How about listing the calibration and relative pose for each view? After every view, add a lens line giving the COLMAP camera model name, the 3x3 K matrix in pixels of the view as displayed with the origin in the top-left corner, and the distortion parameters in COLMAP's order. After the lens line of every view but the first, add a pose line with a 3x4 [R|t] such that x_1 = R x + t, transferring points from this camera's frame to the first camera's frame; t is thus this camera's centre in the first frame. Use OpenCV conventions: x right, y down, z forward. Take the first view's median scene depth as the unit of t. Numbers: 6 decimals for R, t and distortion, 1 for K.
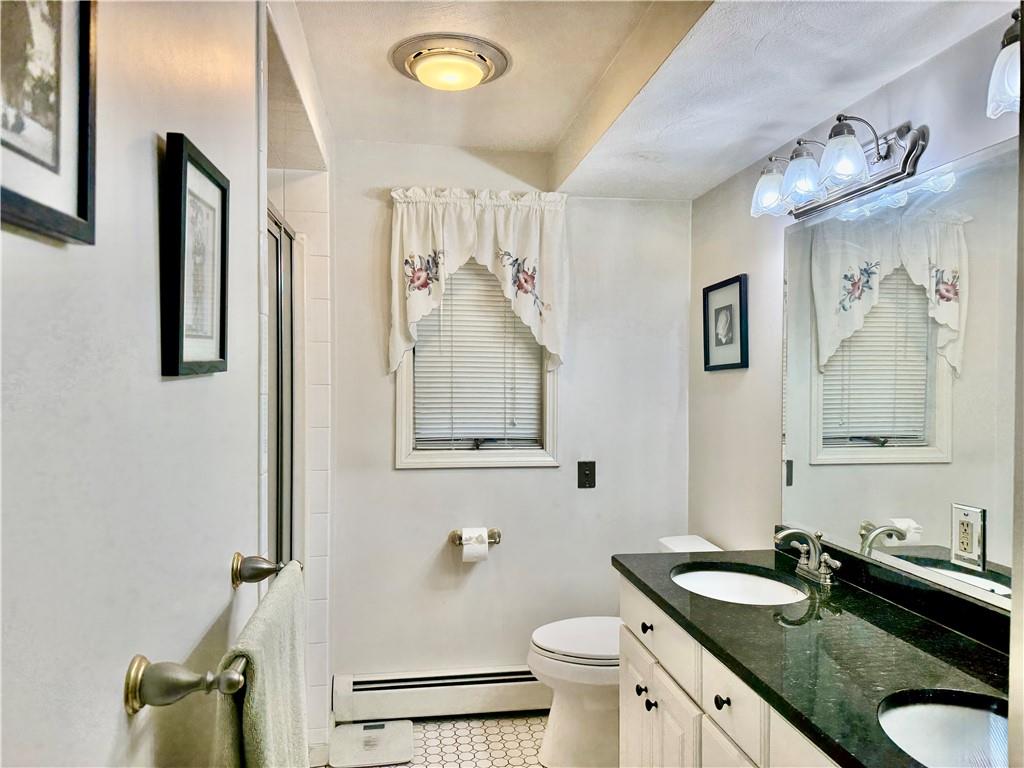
lens RADIAL K [[723.6, 0, 517.7], [0, 723.6, 385.7], [0, 0, 1]] dist [0.128181, -0.262720]
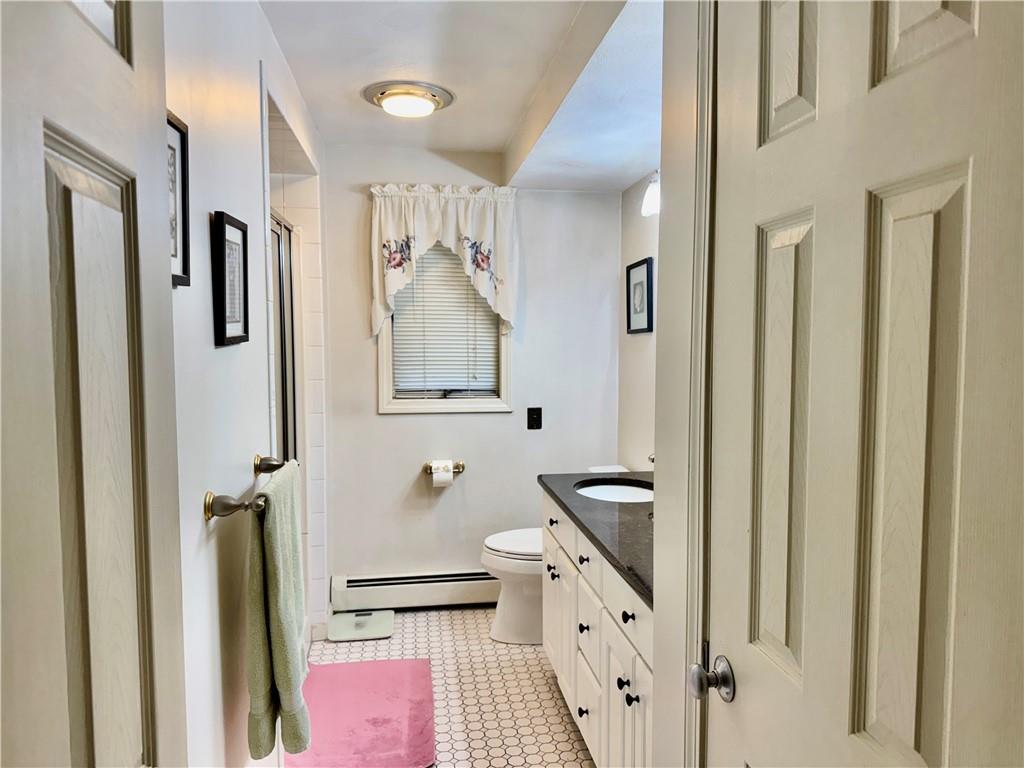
lens RADIAL K [[723.6, 0, 517.7], [0, 723.6, 385.7], [0, 0, 1]] dist [0.128181, -0.262720]
pose [[0.999957, -0.002659, -0.008870, 0.082138], [0.003172, 0.998293, 0.058313, -0.005100], [0.008700, -0.058339, 0.998259, -0.238328]]
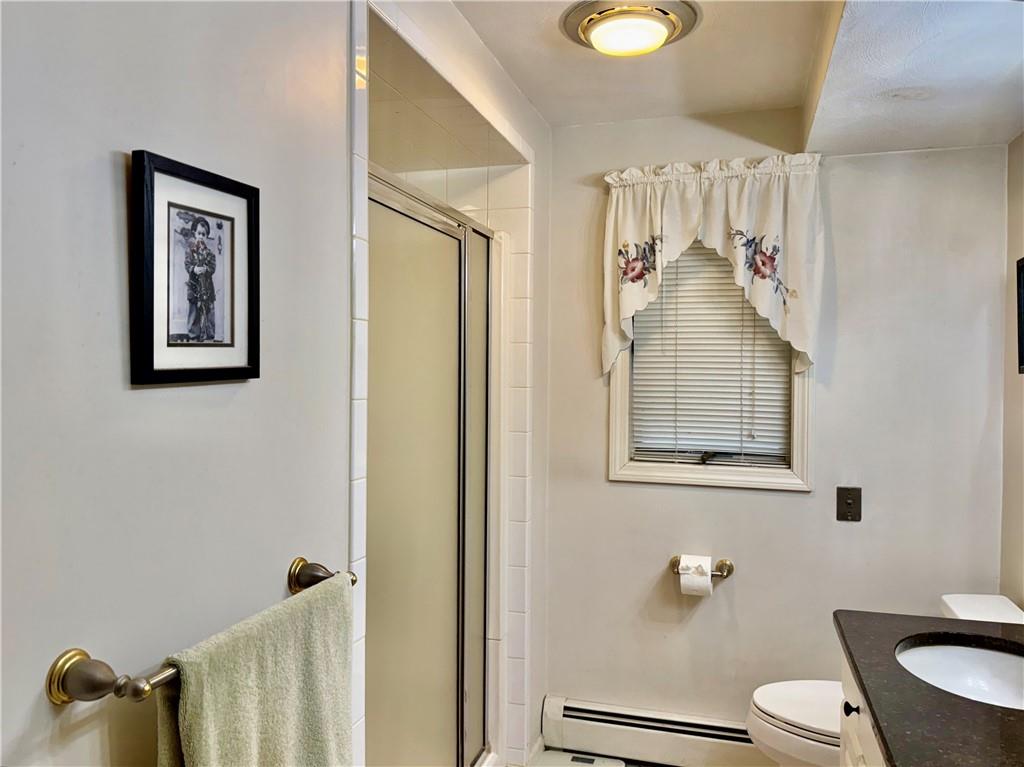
lens RADIAL K [[770.7, 0, 491.3], [0, 770.7, 381.0], [0, 0, 1]] dist [0.151772, -0.336347]
pose [[0.893231, 0.006098, -0.449556, 0.137489], [-0.008606, 0.999957, -0.003535, -0.005180], [0.449515, 0.007026, 0.893245, 0.068216]]
